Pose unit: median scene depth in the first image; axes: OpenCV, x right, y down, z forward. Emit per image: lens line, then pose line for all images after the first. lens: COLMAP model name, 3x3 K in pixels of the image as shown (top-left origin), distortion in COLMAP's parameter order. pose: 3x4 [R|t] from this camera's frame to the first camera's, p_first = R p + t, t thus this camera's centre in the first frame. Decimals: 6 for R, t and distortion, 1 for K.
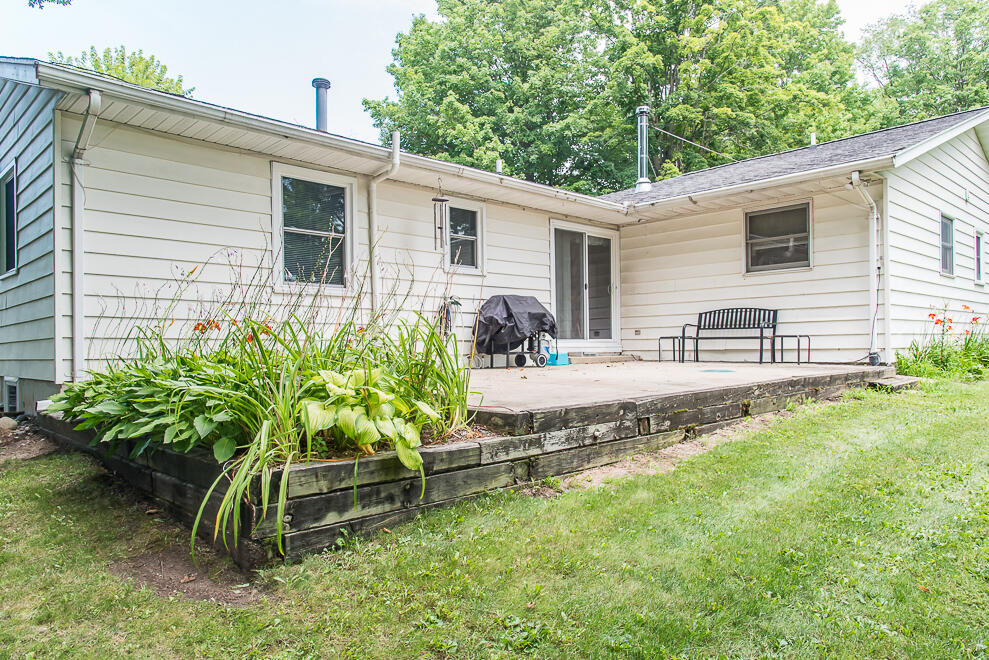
lens RADIAL K [[663.2, 0, 479.2], [0, 663.2, 353.0], [0, 0, 1]] dist [0.023752, -0.001970]
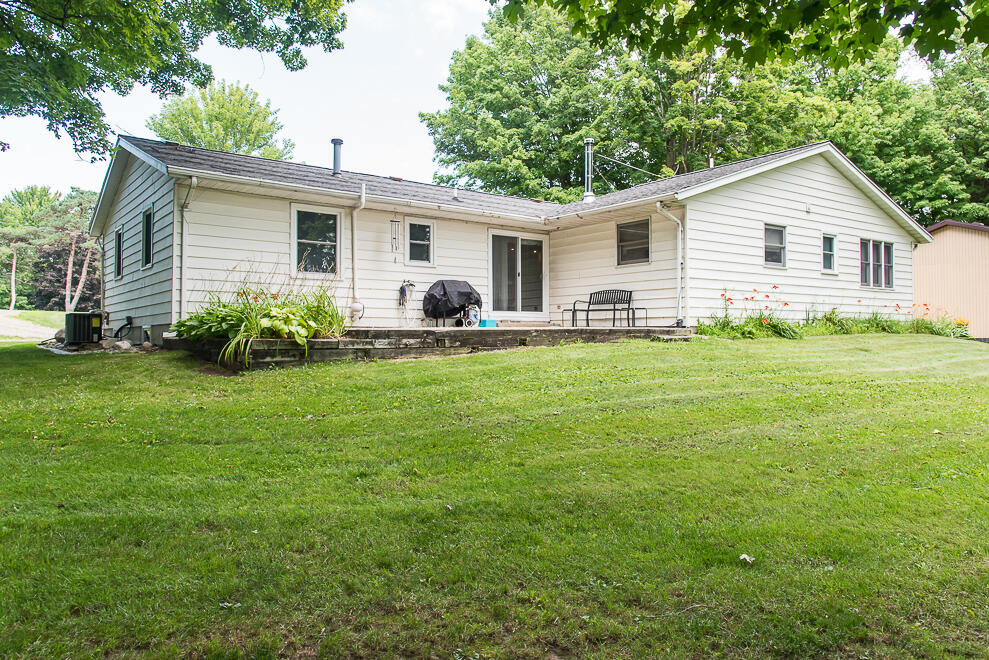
lens RADIAL K [[688.2, 0, 494.5], [0, 688.2, 330.0], [0, 0, 1]] dist [0.044232, 0.001702]
pose [[0.992558, 0.013062, -0.121074, 0.342661], [-0.015078, 0.999762, -0.015744, 0.051478], [0.120840, 0.017452, 0.992519, -0.563346]]
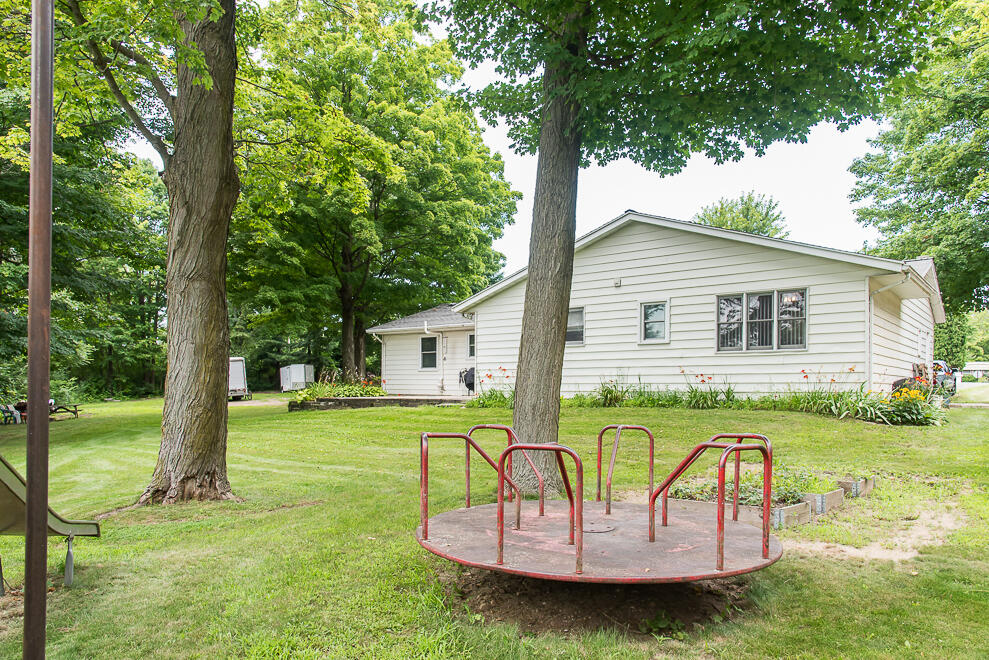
lens RADIAL K [[663.2, 0, 479.2], [0, 663.2, 353.0], [0, 0, 1]] dist [0.023752, -0.001970]
pose [[0.133631, -0.040731, -0.990194, 2.516017], [-0.020668, 0.998823, -0.043876, -0.031718], [0.990816, 0.026328, 0.132632, 0.678737]]
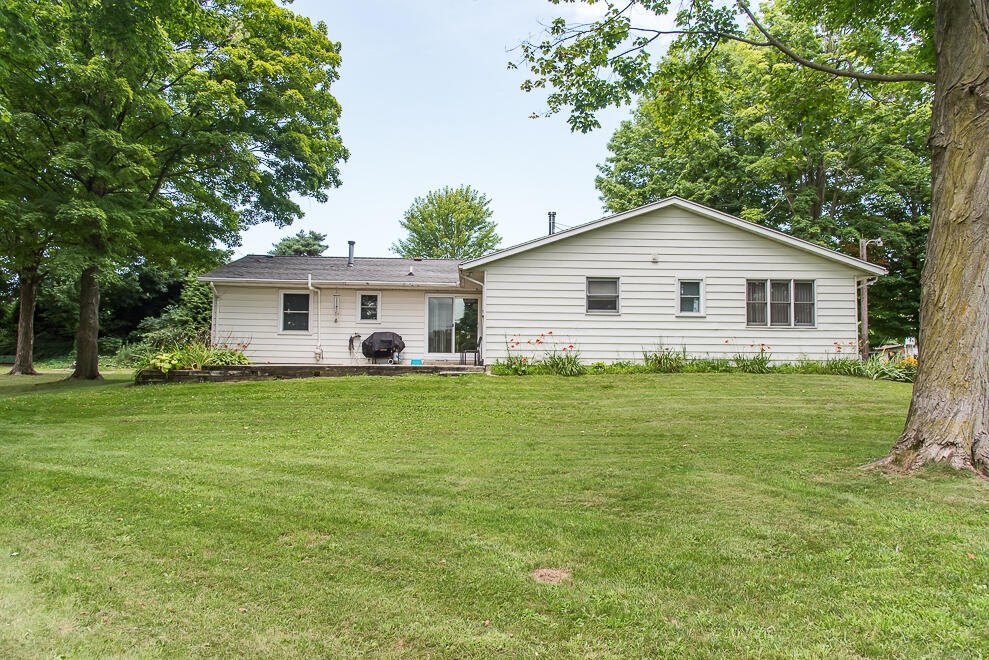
lens RADIAL K [[652.2, 0, 494.5], [0, 652.2, 330.0], [0, 0, 1]] dist [0.028059, 0.000198]
pose [[0.746159, -0.019748, -0.665475, 1.766061], [-0.029554, 0.997592, -0.062741, 0.030908], [0.665111, 0.066482, 0.743779, -0.369608]]
